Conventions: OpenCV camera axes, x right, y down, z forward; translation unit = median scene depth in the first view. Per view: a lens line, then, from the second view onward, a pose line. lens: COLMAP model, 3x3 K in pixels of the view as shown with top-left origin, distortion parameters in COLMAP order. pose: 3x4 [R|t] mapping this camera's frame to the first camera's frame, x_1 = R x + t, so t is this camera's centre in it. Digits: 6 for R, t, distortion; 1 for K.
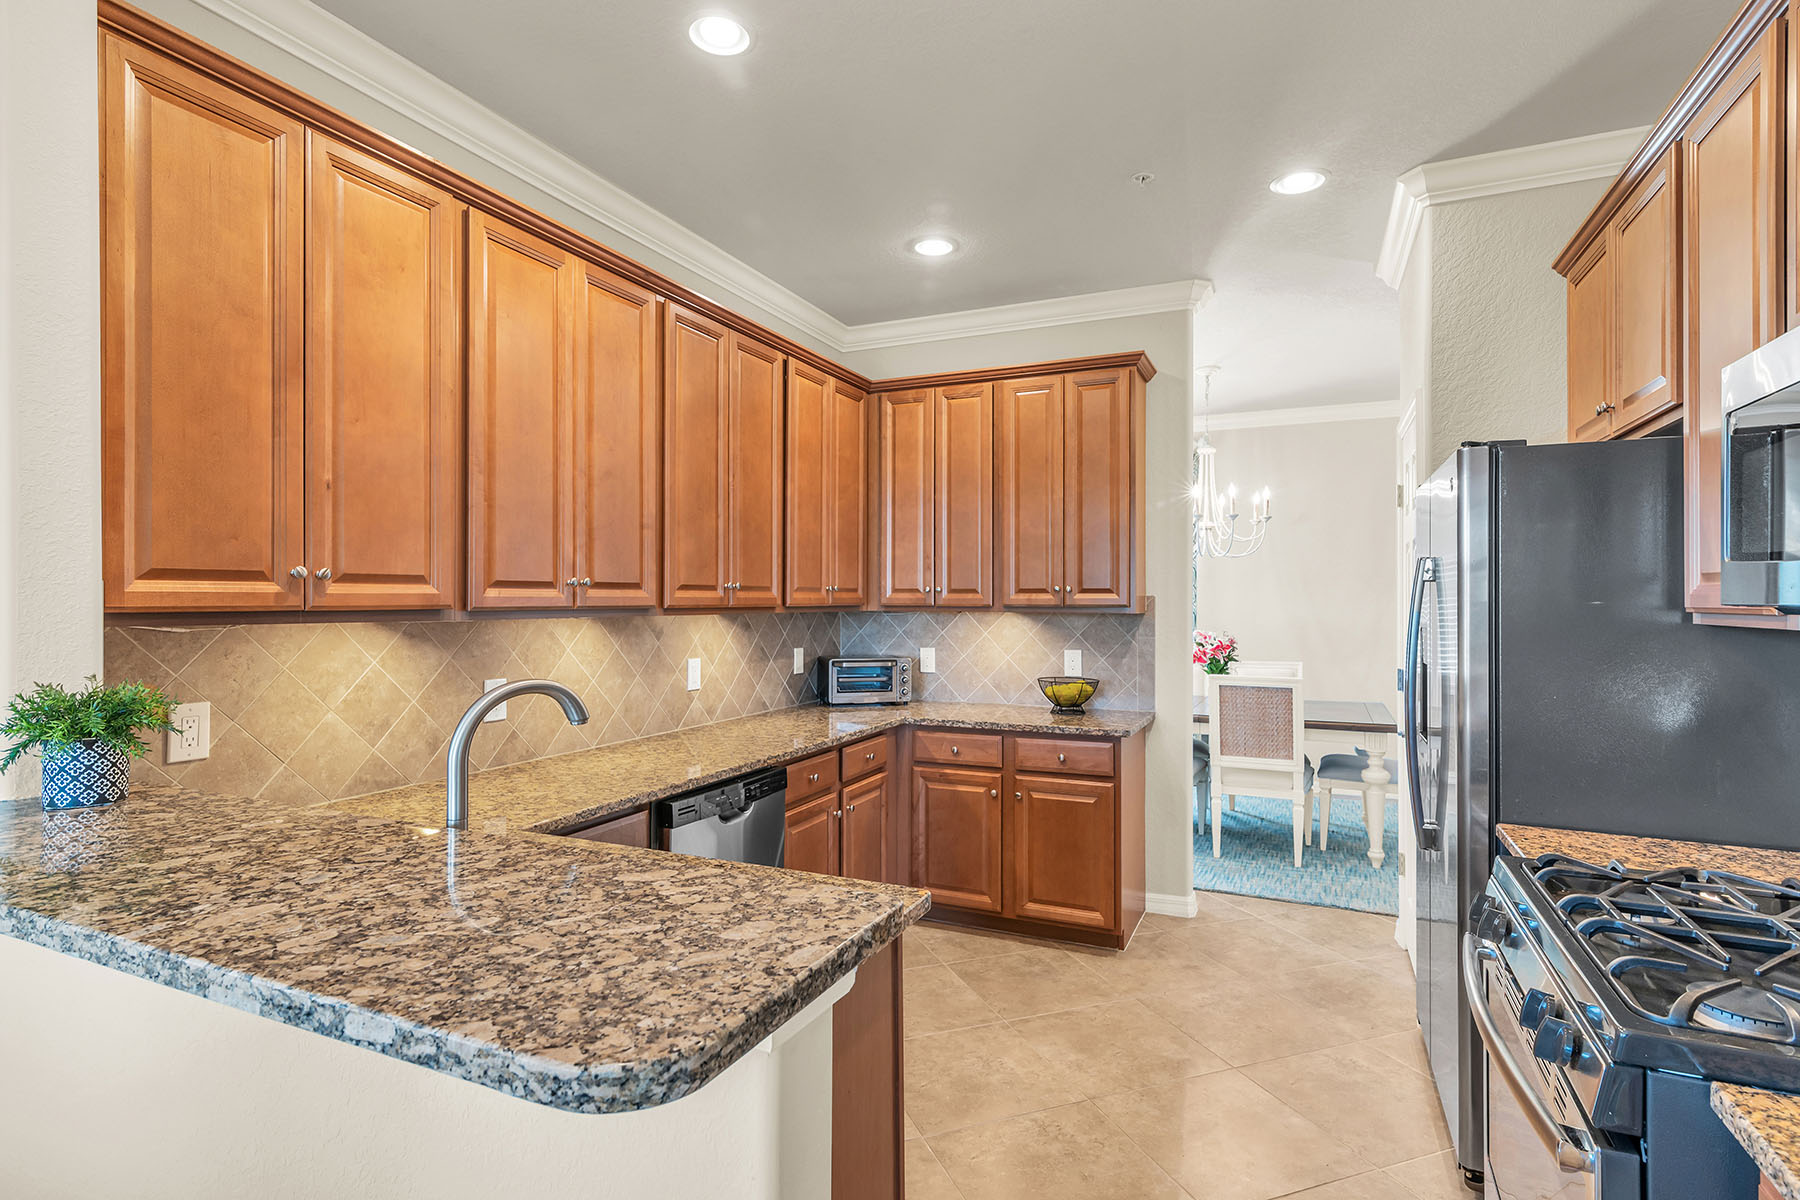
lens RADIAL K [[910.2, 0, 900.0], [0, 910.2, 600.0], [0, 0, 1]] dist [0.001462, 0.000185]
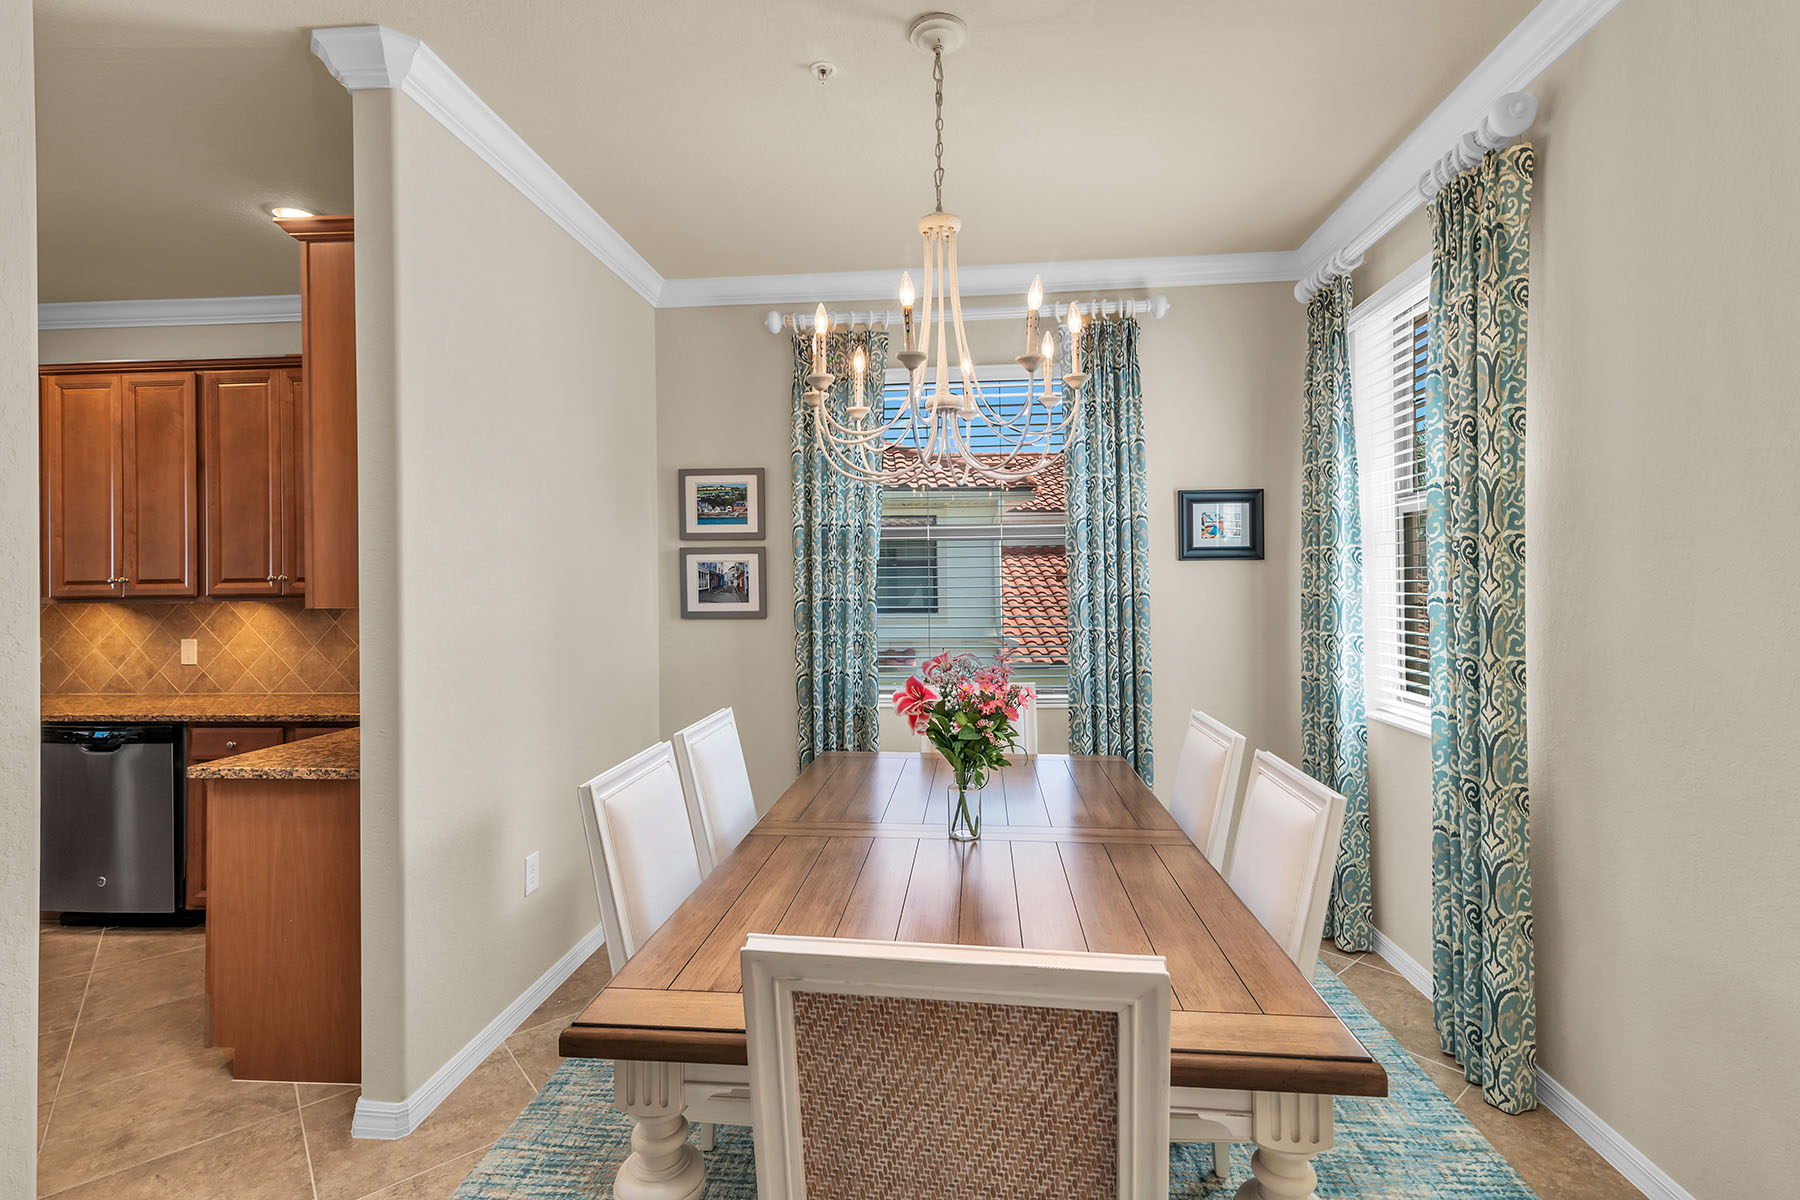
lens RADIAL K [[855.6, 0, 891.8], [0, 855.6, 589.5], [0, 0, 1]] dist [0.002964, 0.000195]
pose [[0.319919, -0.001253, -0.947444, 1.562915], [0.012102, 0.999923, 0.002764, 0.009026], [0.947368, -0.012350, 0.319909, 1.873641]]
